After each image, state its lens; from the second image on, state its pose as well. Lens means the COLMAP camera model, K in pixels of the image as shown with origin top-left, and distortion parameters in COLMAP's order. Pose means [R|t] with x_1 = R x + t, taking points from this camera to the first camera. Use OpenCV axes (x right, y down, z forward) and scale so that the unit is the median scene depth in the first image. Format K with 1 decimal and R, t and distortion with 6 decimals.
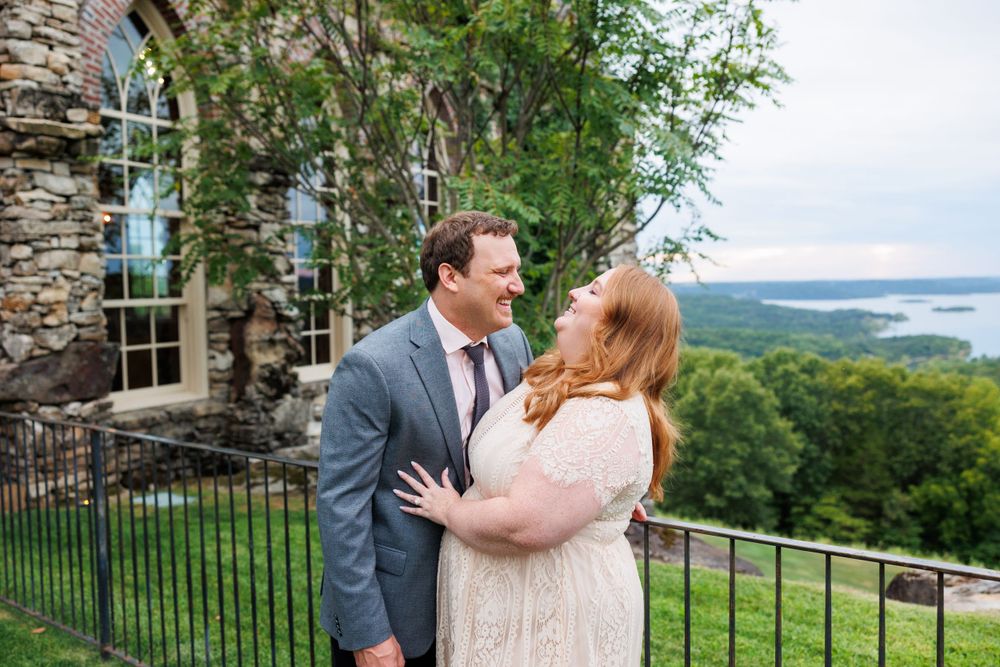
lens RADIAL K [[835.6, 0, 472.8], [0, 835.6, 323.1], [0, 0, 1]] dist [-0.015857, 0.025023]
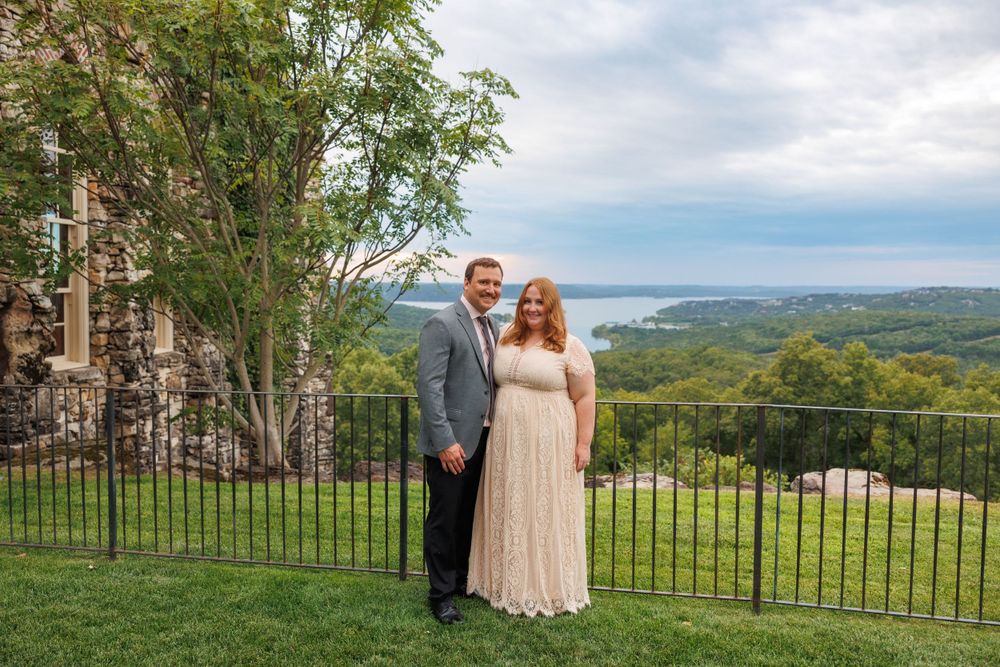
lens RADIAL K [[844.2, 0, 477.9], [0, 844.2, 319.5], [0, 0, 1]] dist [0.001560, -0.000176]
pose [[0.903303, 0.009321, 0.428902, -0.189313], [-0.008603, 0.999956, -0.003612, 0.004678], [-0.428917, -0.000427, 0.903344, -0.190139]]
